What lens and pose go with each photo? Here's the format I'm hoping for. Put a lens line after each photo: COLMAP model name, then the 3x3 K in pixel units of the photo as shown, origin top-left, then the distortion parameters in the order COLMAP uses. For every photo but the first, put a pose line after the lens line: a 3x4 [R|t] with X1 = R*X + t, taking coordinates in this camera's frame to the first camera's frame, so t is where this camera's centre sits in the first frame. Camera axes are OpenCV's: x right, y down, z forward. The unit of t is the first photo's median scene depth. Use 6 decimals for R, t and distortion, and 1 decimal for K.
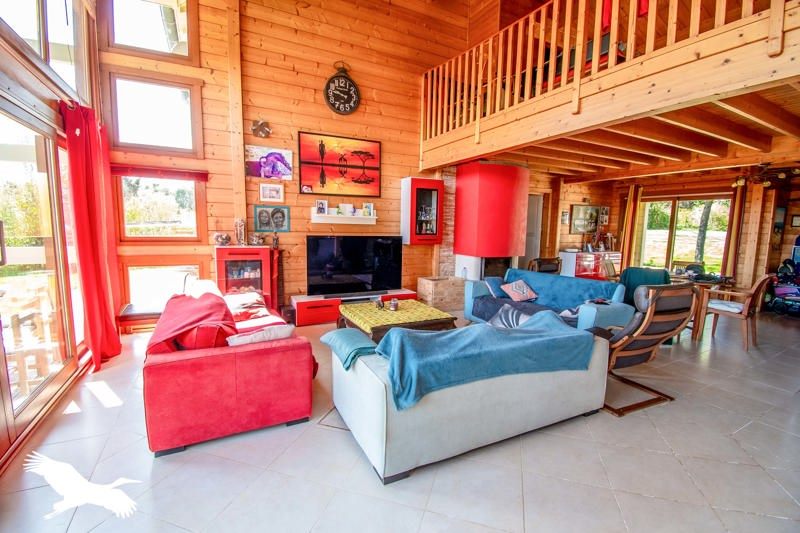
lens RADIAL K [[357.3, 0, 404.2], [0, 357.3, 269.3], [0, 0, 1]] dist [0.021390, -0.024492]
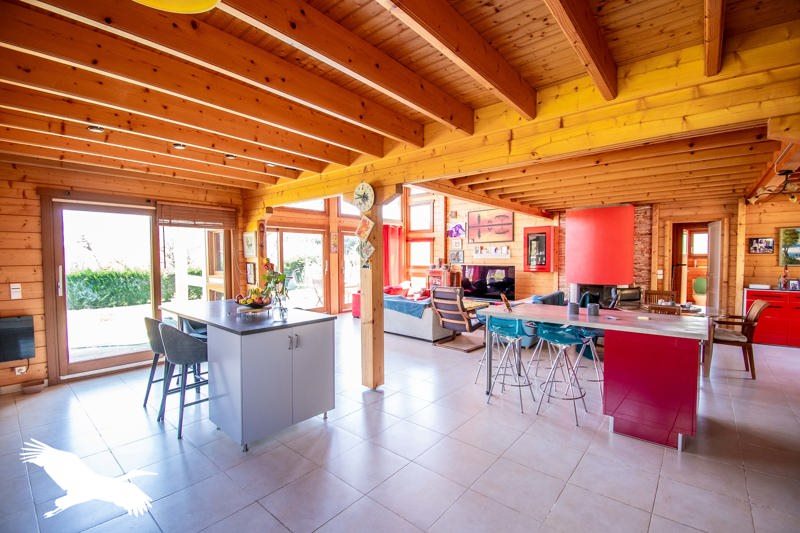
lens RADIAL K [[357.3, 0, 404.2], [0, 357.3, 269.3], [0, 0, 1]] dist [0.021390, -0.024492]
pose [[0.369432, 0.007059, -0.929231, 1.404188], [-0.107493, 0.993583, -0.035188, 0.029455], [0.923019, 0.112886, 0.367821, 0.006080]]
